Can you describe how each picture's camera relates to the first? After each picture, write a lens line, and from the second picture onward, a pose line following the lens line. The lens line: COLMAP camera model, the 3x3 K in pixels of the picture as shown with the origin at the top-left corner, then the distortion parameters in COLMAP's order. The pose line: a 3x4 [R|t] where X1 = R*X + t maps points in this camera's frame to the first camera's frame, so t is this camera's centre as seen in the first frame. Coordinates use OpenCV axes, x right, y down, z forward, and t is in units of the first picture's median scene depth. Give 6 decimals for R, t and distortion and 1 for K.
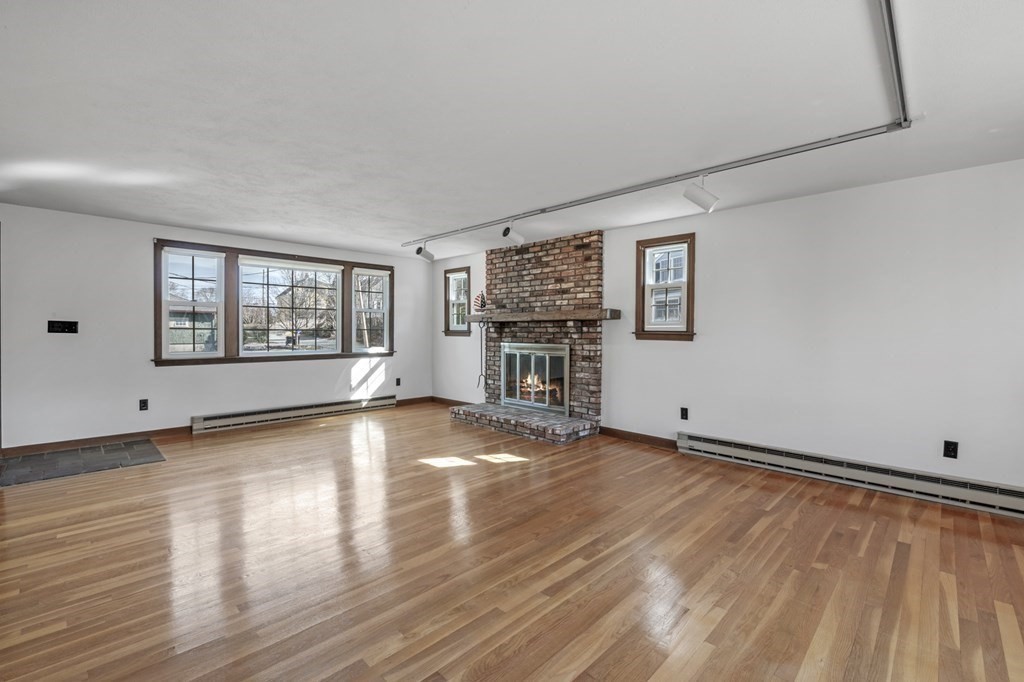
lens RADIAL K [[441.8, 0, 512.0], [0, 441.8, 341.0], [0, 0, 1]] dist [-0.000972, 0.000075]
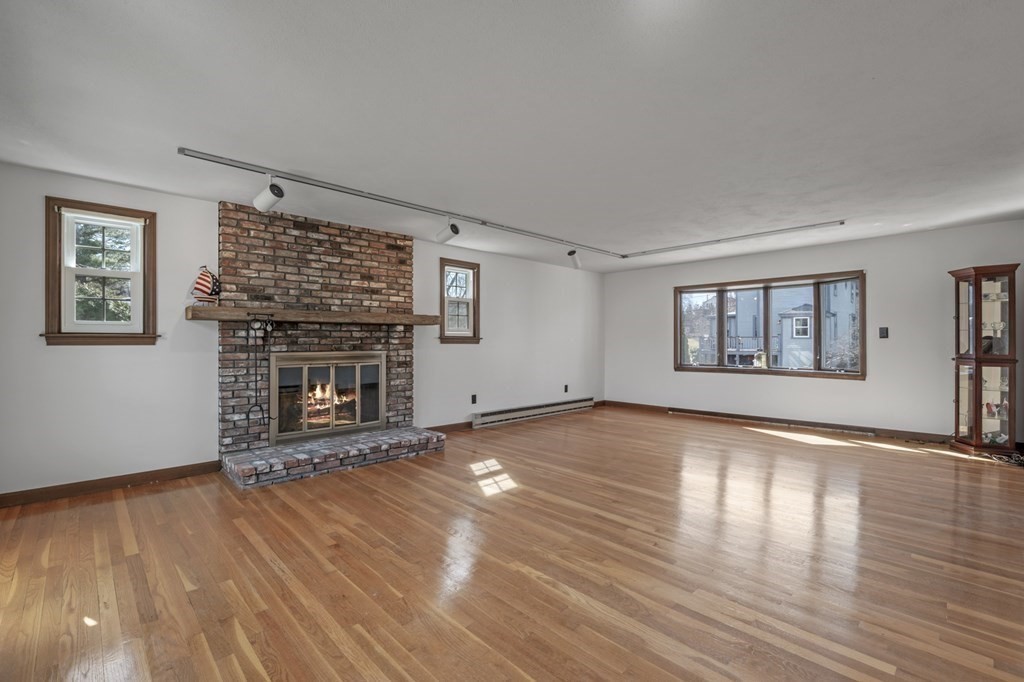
lens RADIAL K [[446.3, 0, 512.0], [0, 446.3, 341.0], [0, 0, 1]] dist [-0.002629, -0.000161]
pose [[0.029194, -0.007754, 0.999544, -0.772356], [0.019179, 0.999790, 0.007196, -0.013384], [-0.999390, 0.018960, 0.029336, 0.698635]]
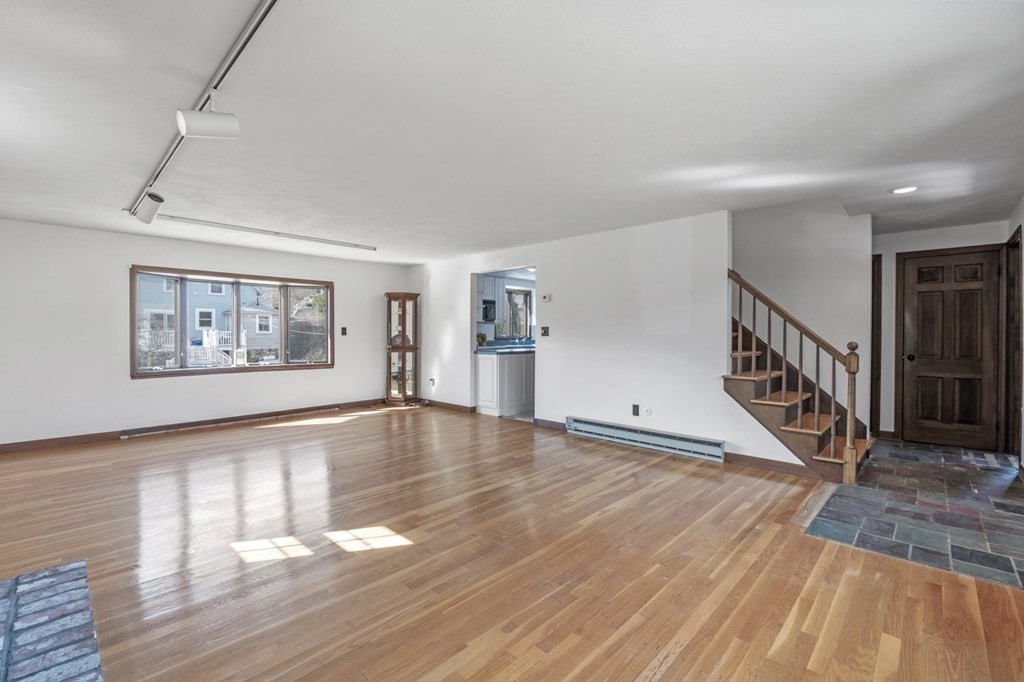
lens RADIAL K [[446.3, 0, 512.0], [0, 446.3, 341.0], [0, 0, 1]] dist [-0.002629, -0.000161]
pose [[-0.999934, -0.002799, -0.011122, -0.261811], [-0.003143, 0.999515, 0.030995, -0.021916], [0.011030, 0.031028, -0.999458, 1.216023]]
